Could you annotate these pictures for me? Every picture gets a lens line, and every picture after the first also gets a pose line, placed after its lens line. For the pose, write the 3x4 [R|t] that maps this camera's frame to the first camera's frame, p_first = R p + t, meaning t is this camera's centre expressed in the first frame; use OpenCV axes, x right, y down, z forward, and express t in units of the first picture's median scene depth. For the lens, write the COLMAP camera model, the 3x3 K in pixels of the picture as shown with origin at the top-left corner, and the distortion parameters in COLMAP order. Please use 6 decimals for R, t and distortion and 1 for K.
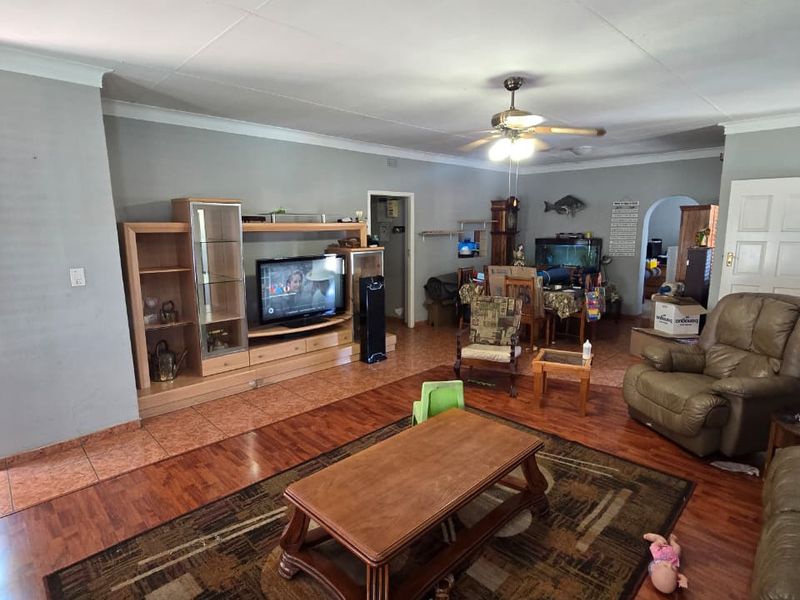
lens RADIAL K [[438.0, 0, 399.5], [0, 438.0, 298.4], [0, 0, 1]] dist [-0.003465, -0.001730]
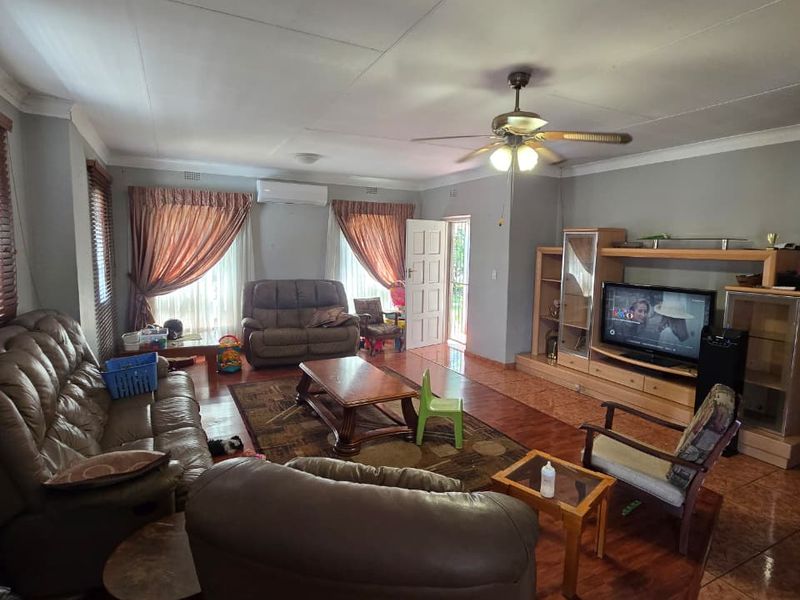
lens RADIAL K [[438.0, 0, 400.8], [0, 438.0, 298.6], [0, 0, 1]] dist [-0.003465, -0.001730]
pose [[-0.297181, 0.112077, -0.948220, 0.836566], [-0.174738, 0.969932, 0.169408, -0.138375], [0.938696, 0.216035, -0.268661, 0.796596]]
